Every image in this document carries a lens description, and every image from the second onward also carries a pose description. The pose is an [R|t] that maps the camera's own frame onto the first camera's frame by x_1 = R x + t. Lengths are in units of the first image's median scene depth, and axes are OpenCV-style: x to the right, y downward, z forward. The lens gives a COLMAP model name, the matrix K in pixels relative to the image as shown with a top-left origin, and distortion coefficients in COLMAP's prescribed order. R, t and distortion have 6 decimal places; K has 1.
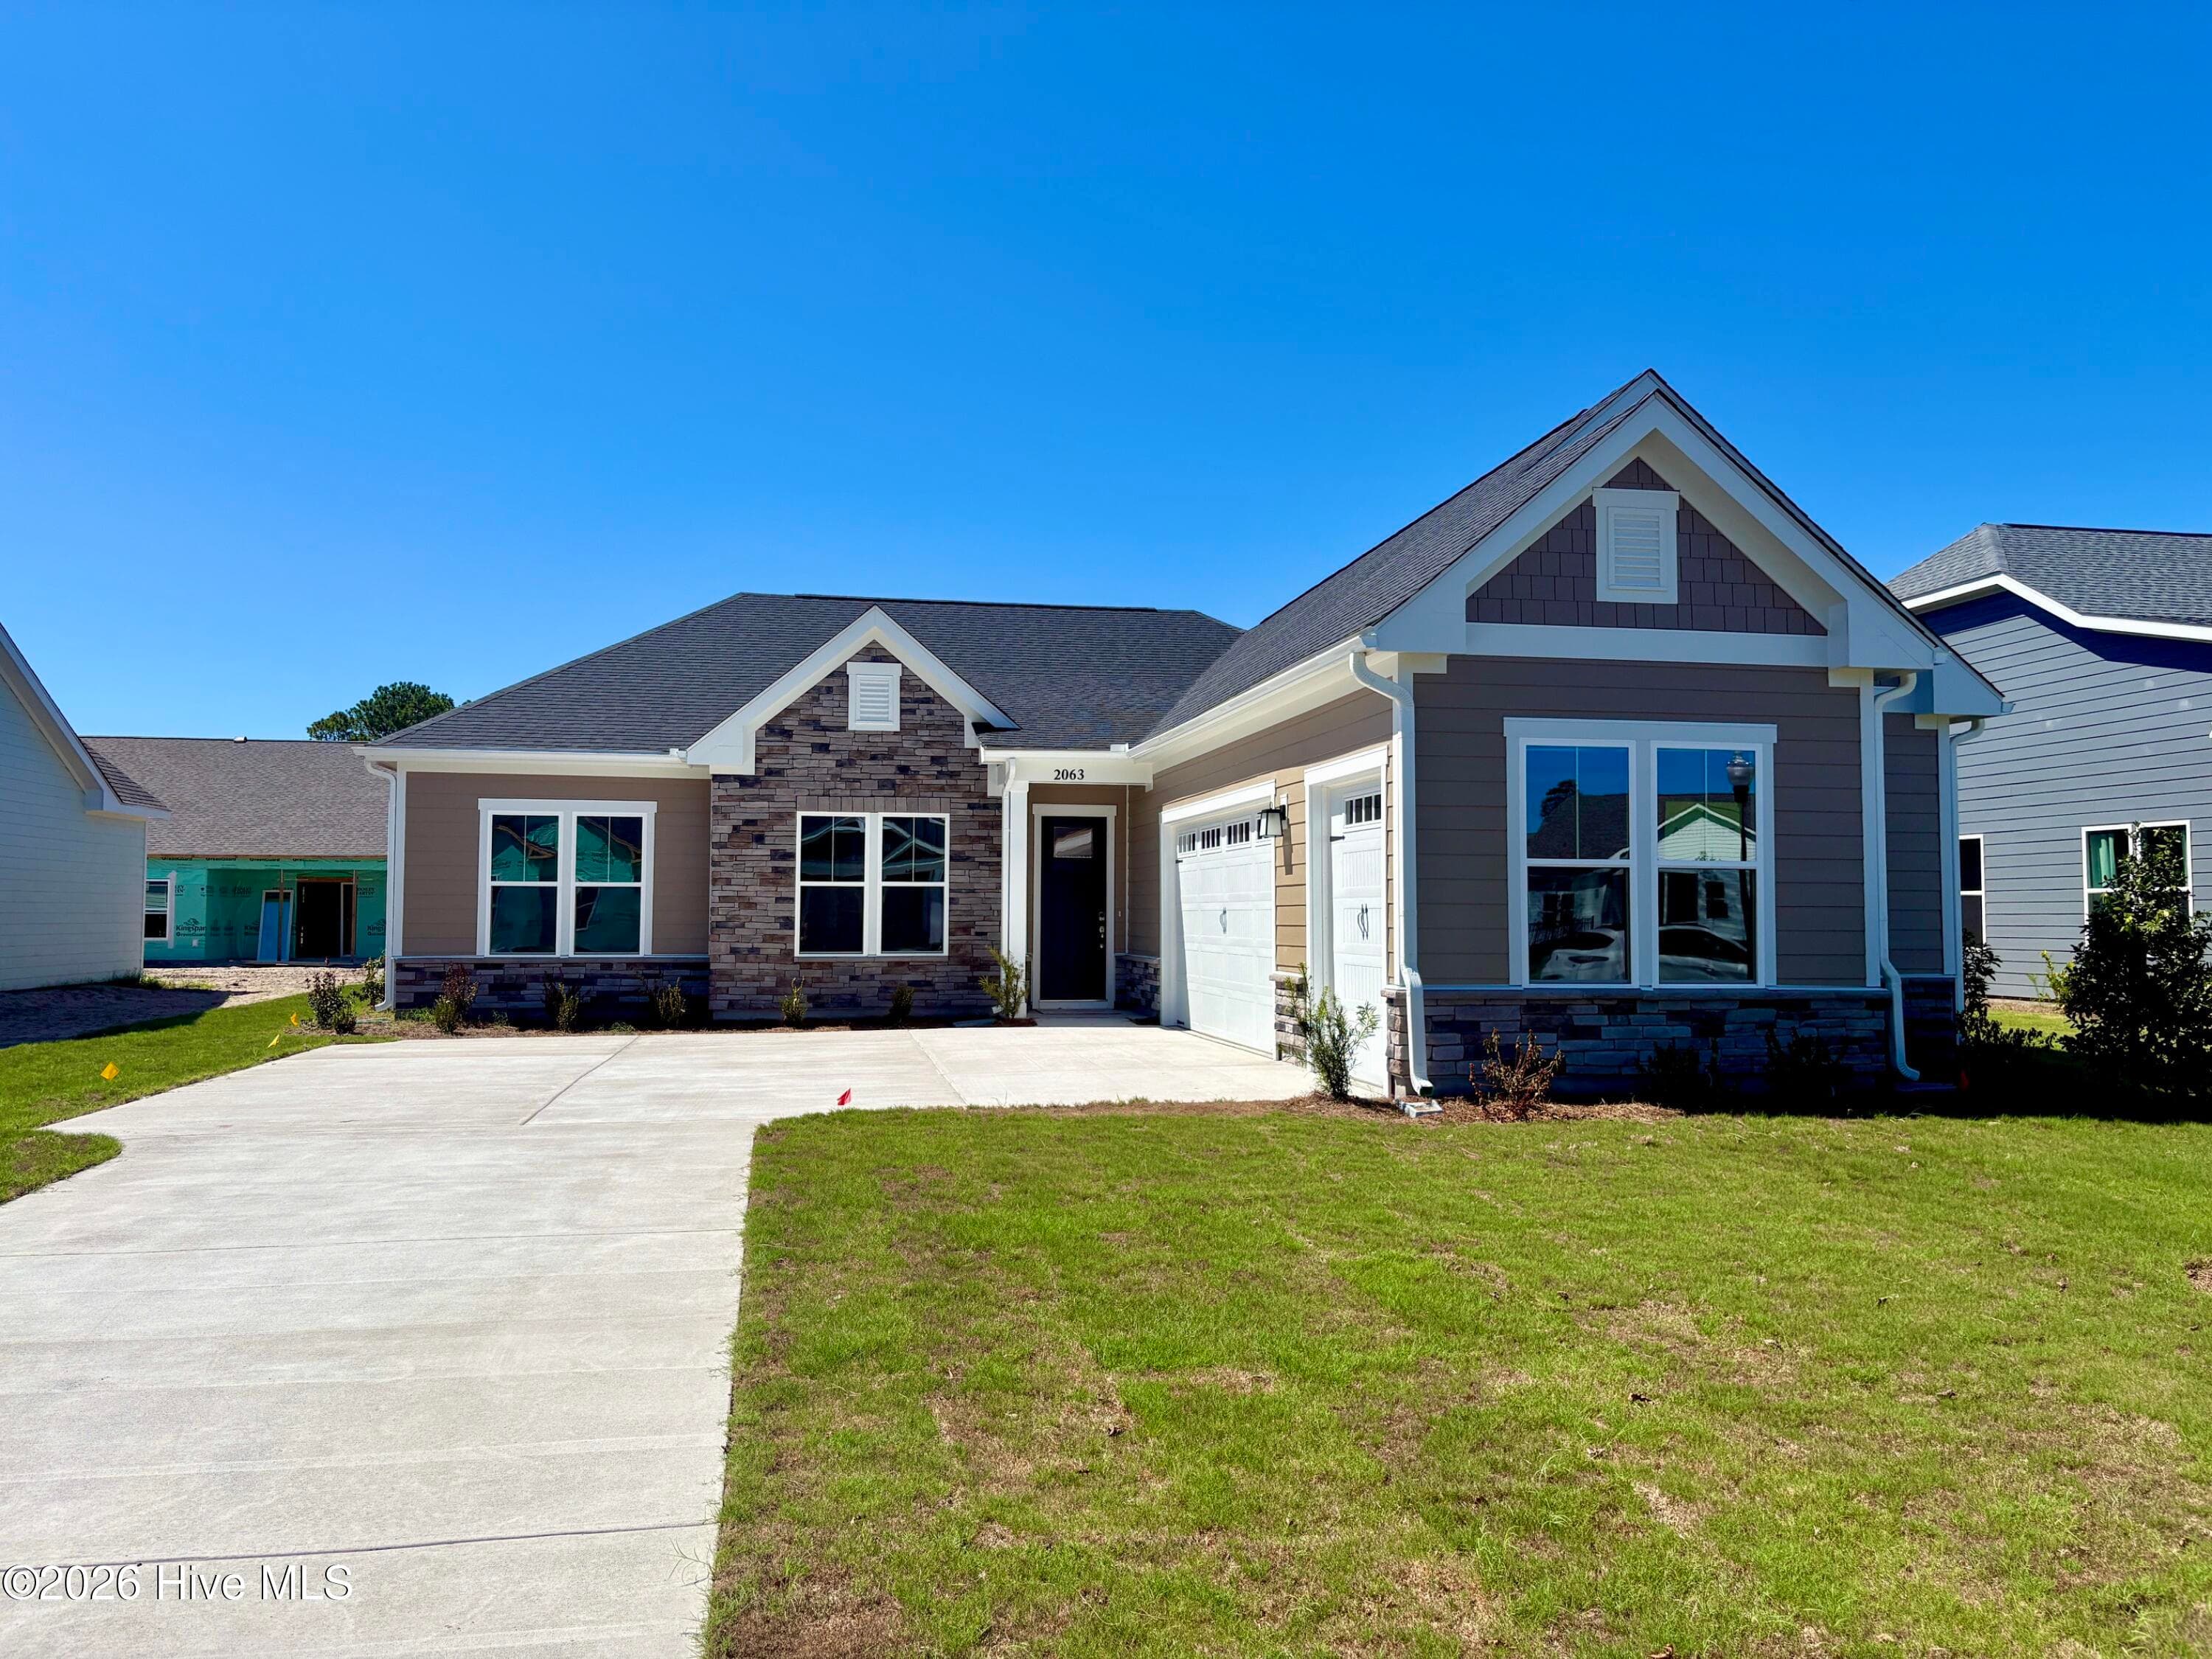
lens RADIAL K [[1662.9, 0, 1093.7], [0, 1662.9, 832.9], [0, 0, 1]] dist [0.054550, -0.023462]
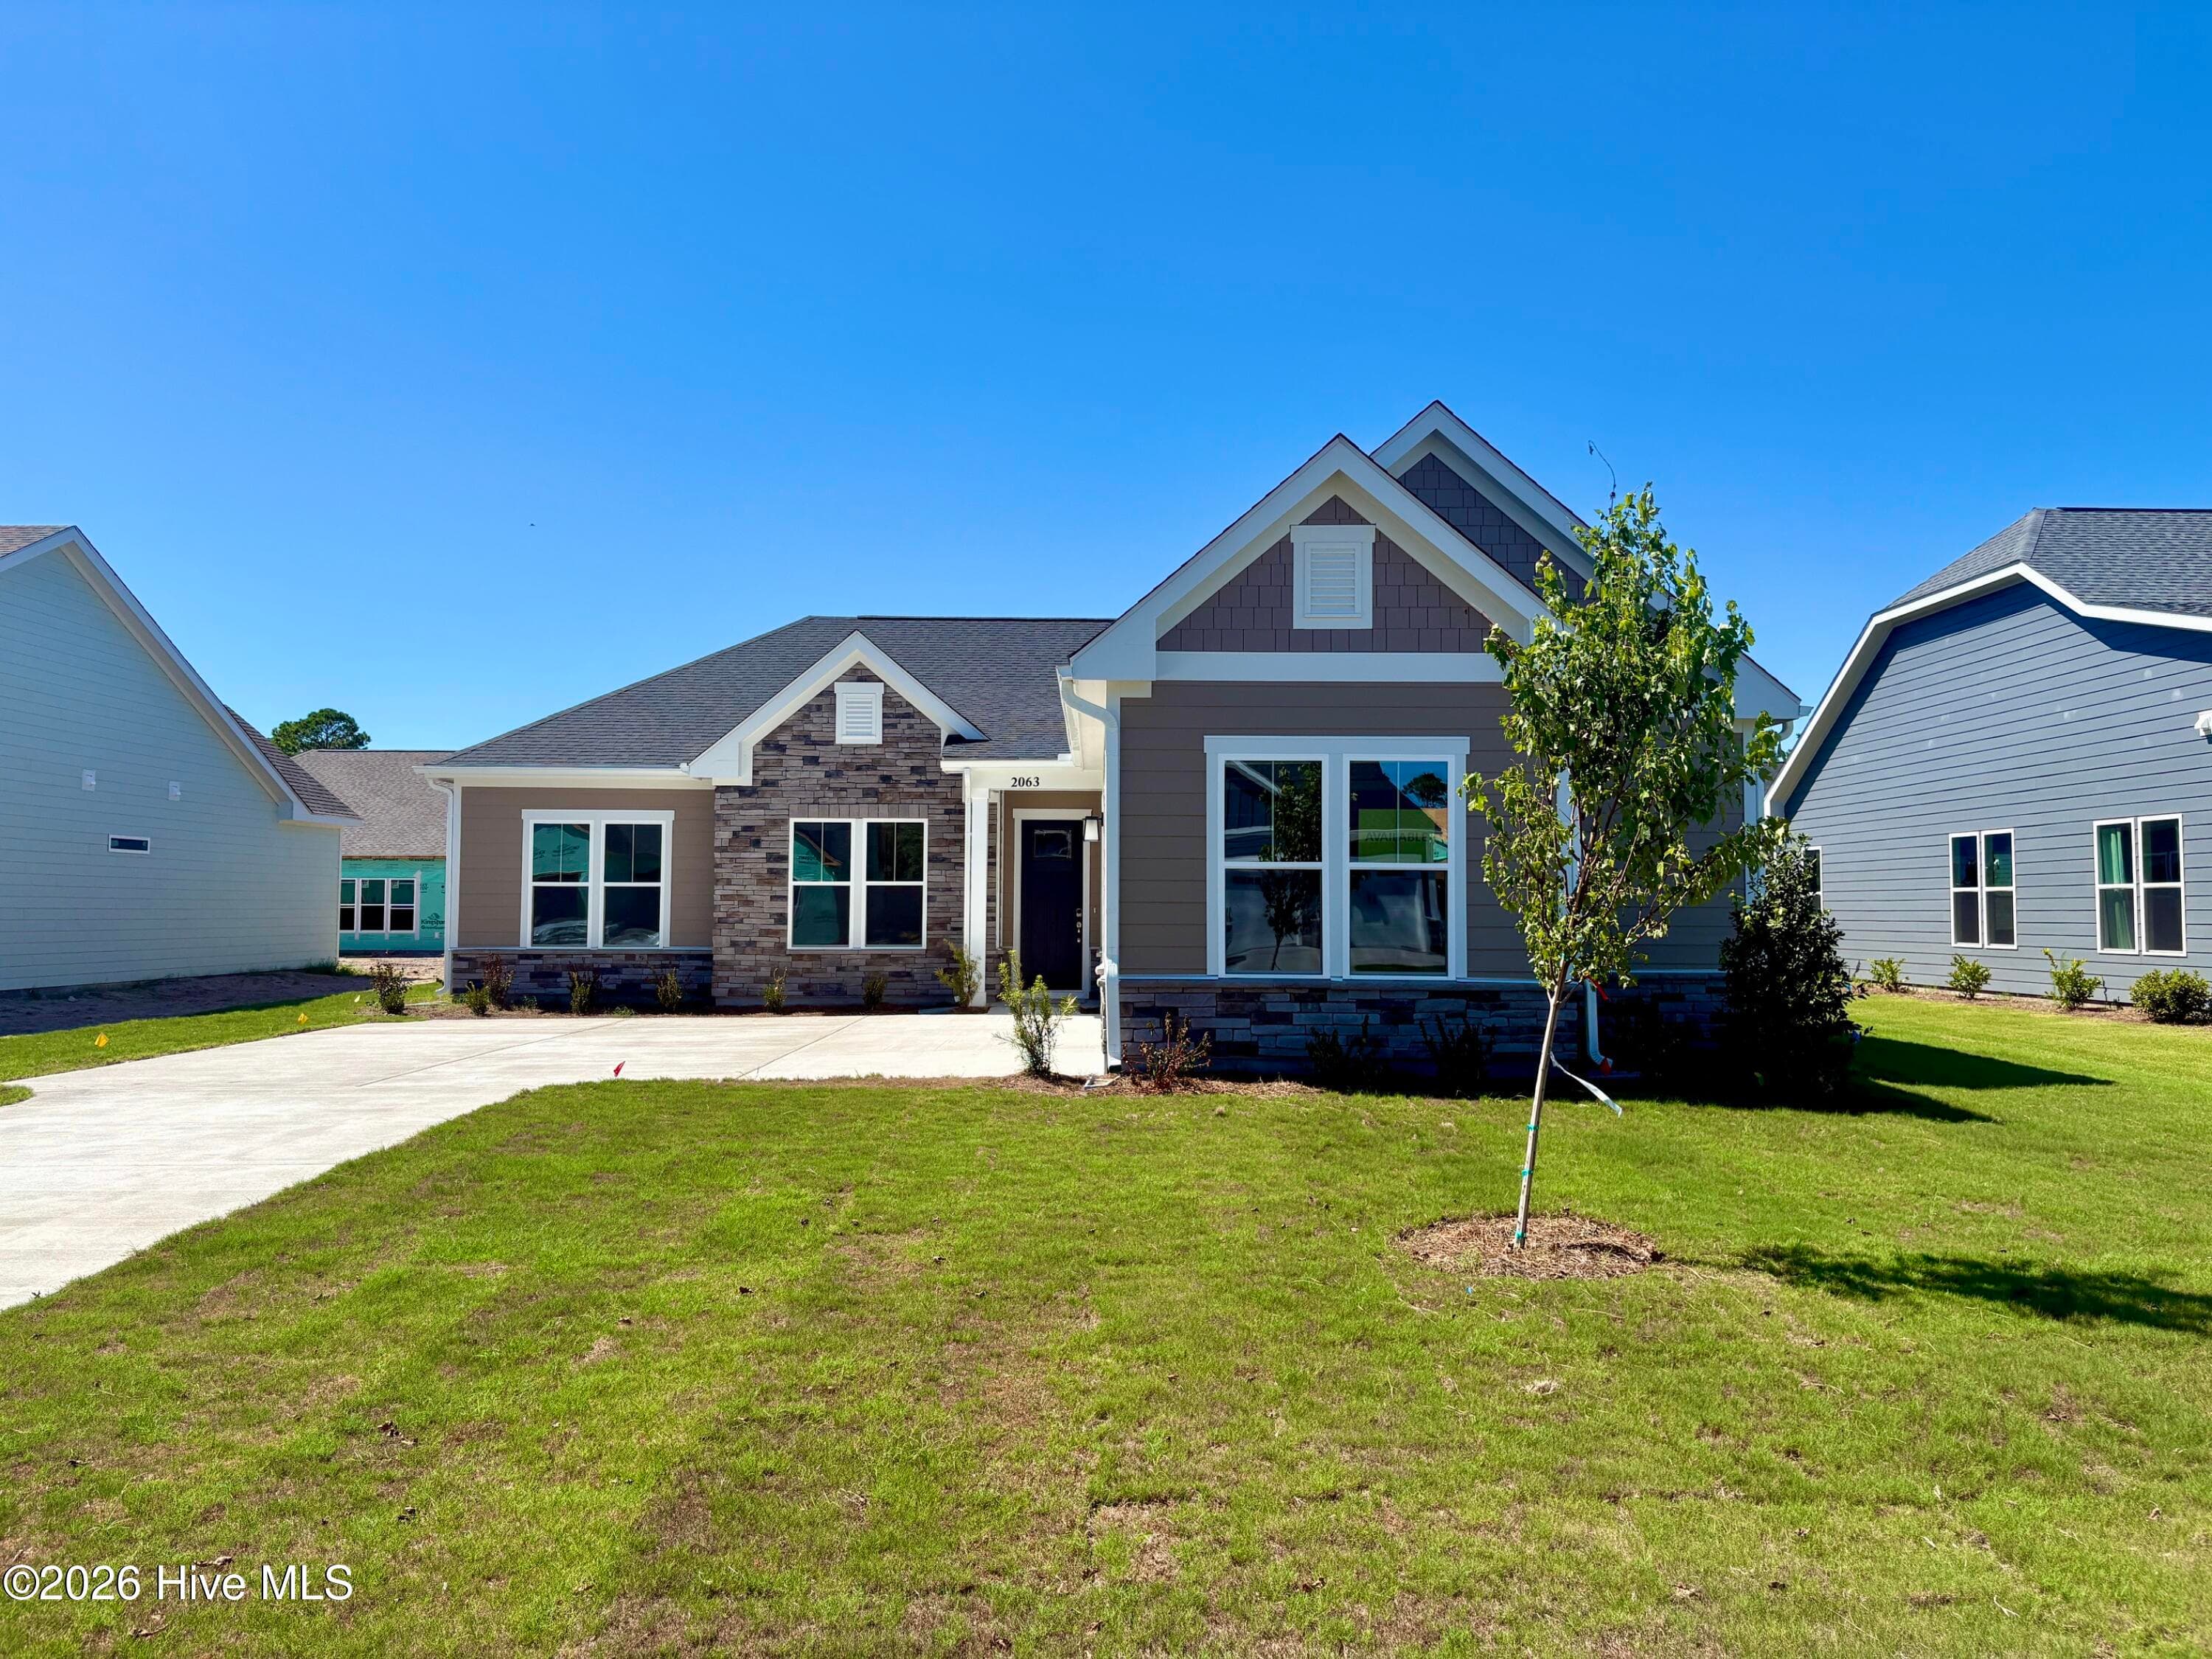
lens RADIAL K [[1662.9, 0, 1119.0], [0, 1662.9, 818.3], [0, 0, 1]] dist [0.054550, -0.023462]
pose [[0.987297, -0.009073, -0.158626, 0.214380], [0.008278, 0.999950, -0.005670, -0.004665], [0.158669, 0.004285, 0.987322, -0.060553]]
